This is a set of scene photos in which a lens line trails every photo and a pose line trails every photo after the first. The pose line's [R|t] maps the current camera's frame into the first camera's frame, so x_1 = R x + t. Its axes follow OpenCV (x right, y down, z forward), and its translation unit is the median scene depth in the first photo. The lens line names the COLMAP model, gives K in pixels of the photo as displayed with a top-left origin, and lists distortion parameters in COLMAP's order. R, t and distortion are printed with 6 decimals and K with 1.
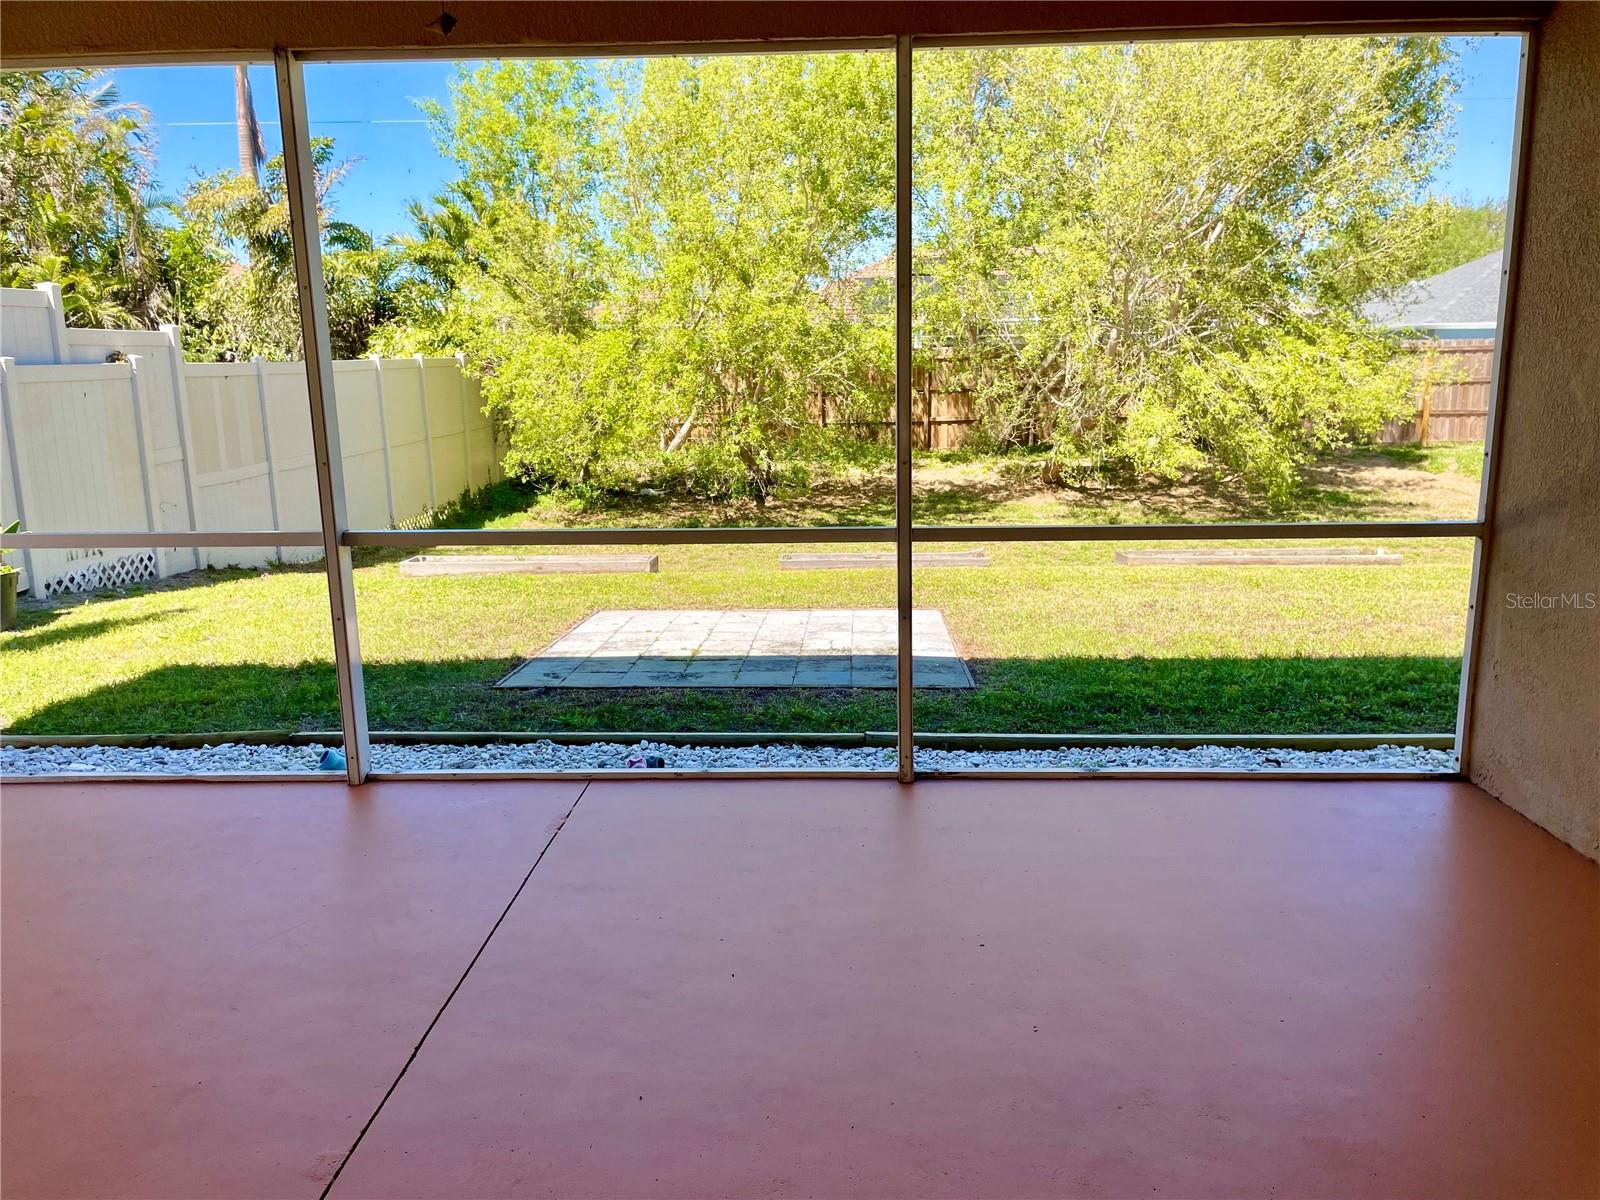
lens RADIAL K [[1198.6, 0, 810.4], [0, 1198.6, 625.6], [0, 0, 1]] dist [0.082919, -0.134720]
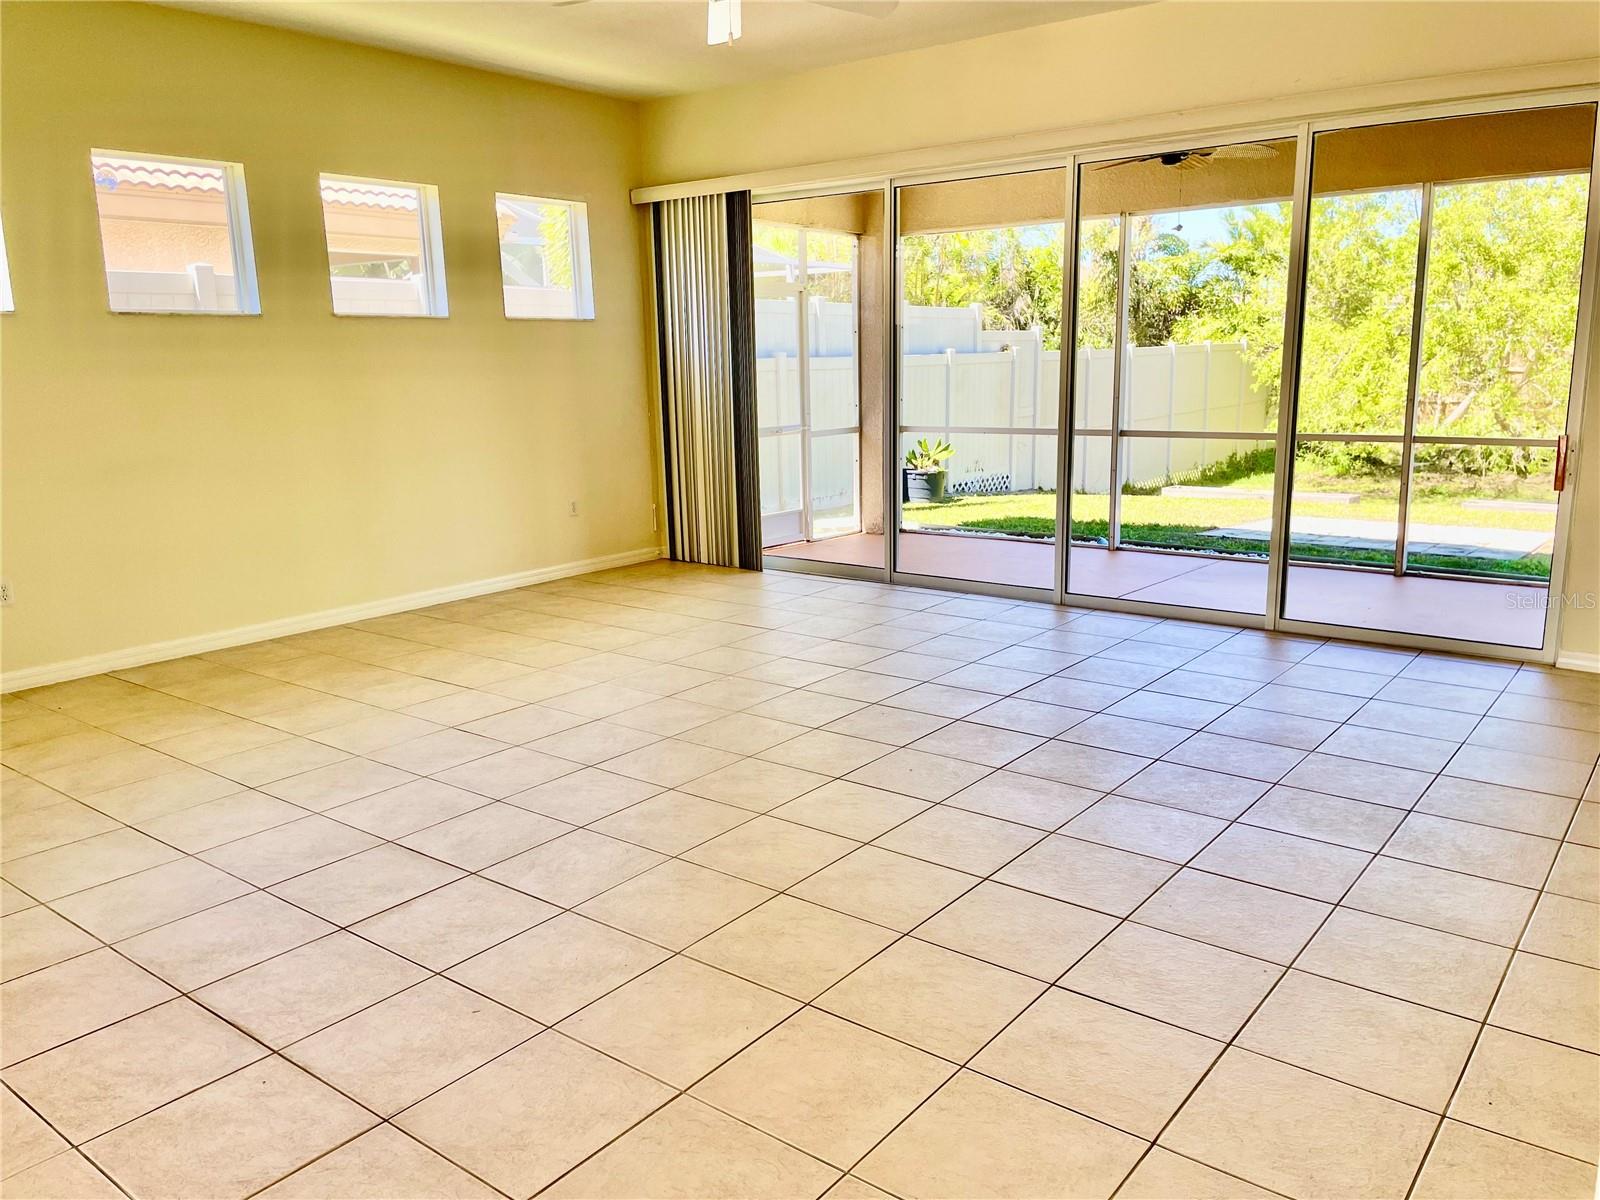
lens RADIAL K [[1198.6, 0, 810.4], [0, 1198.6, 625.6], [0, 0, 1]] dist [0.082919, -0.134720]
pose [[0.805556, 0.123680, -0.579467, 0.088568], [-0.115880, 0.991972, 0.050632, 0.043033], [0.581077, 0.026361, 0.813421, -0.205800]]
